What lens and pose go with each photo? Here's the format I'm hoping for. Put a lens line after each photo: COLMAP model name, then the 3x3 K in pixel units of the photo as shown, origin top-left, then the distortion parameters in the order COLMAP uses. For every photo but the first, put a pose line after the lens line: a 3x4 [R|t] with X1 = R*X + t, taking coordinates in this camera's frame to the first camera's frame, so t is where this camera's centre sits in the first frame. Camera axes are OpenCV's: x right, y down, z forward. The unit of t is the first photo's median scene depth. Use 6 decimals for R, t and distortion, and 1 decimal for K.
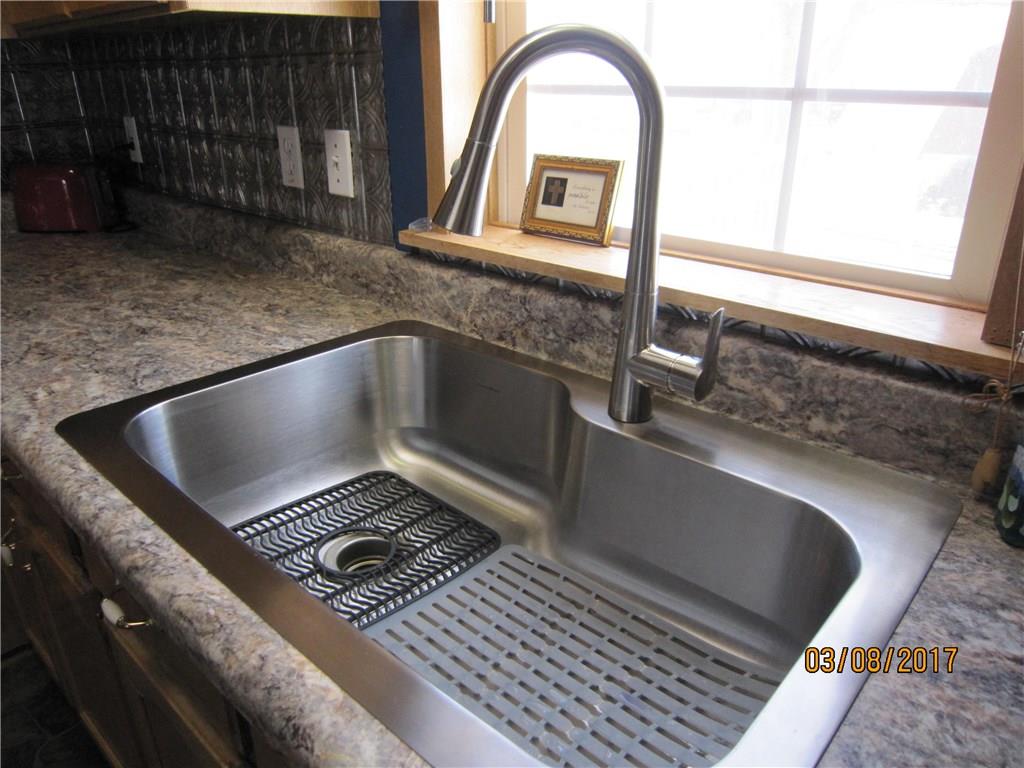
lens RADIAL K [[724.4, 0, 512.0], [0, 724.4, 384.0], [0, 0, 1]] dist [-0.064241, 0.028297]
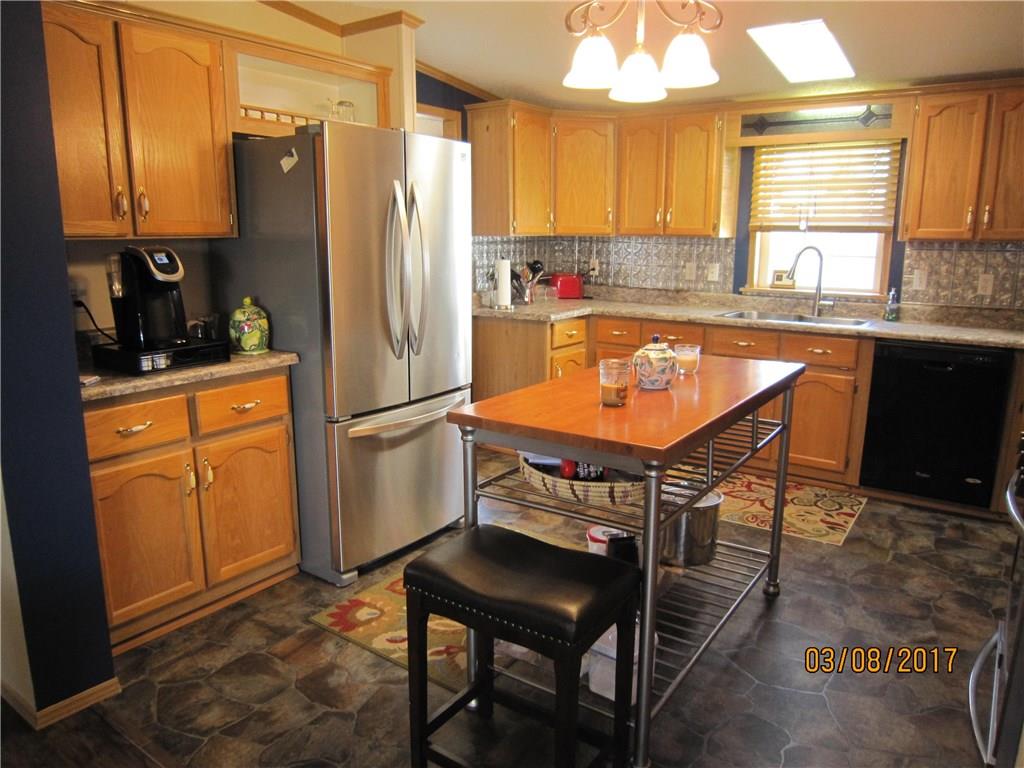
lens RADIAL K [[724.4, 0, 512.0], [0, 724.4, 384.0], [0, 0, 1]] dist [-0.064241, 0.028297]
pose [[0.993679, -0.012791, 0.111524, -1.716239], [0.035784, 0.977751, -0.206692, 0.998334], [-0.106399, 0.209377, 0.972029, -2.403810]]
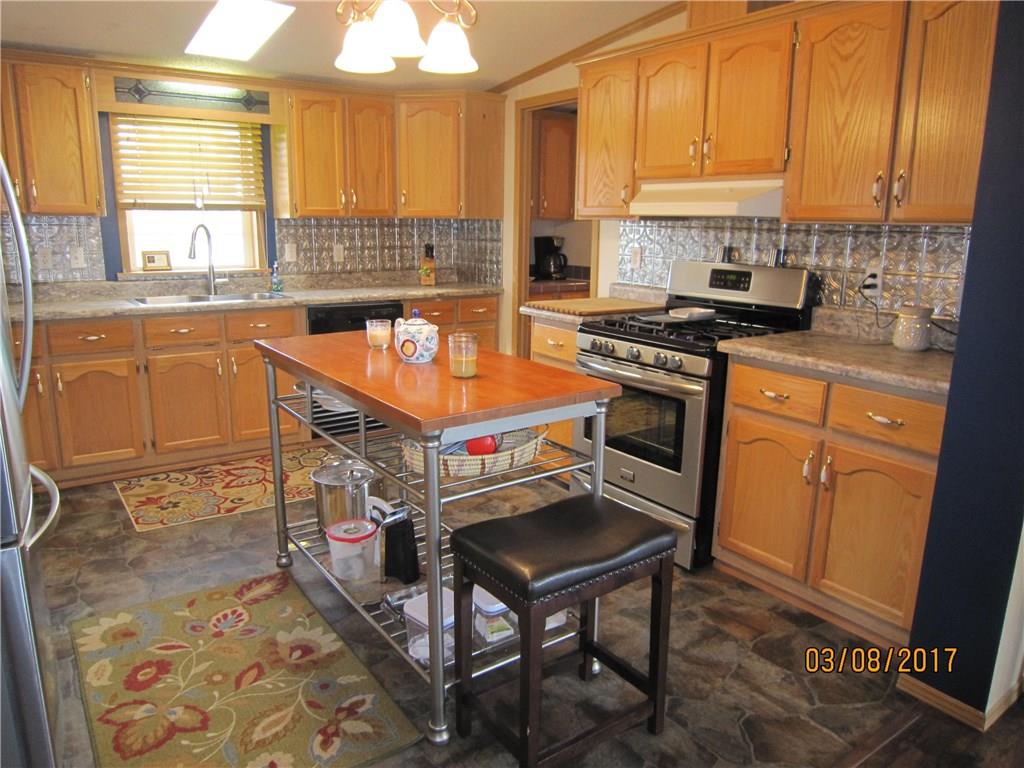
lens RADIAL K [[724.4, 0, 512.0], [0, 724.4, 384.0], [0, 0, 1]] dist [-0.064241, 0.028297]
pose [[0.225848, -0.206371, 0.952053, -2.908072], [0.375733, 0.920138, 0.110321, 0.577888], [-0.898787, 0.332802, 0.285351, -1.419588]]
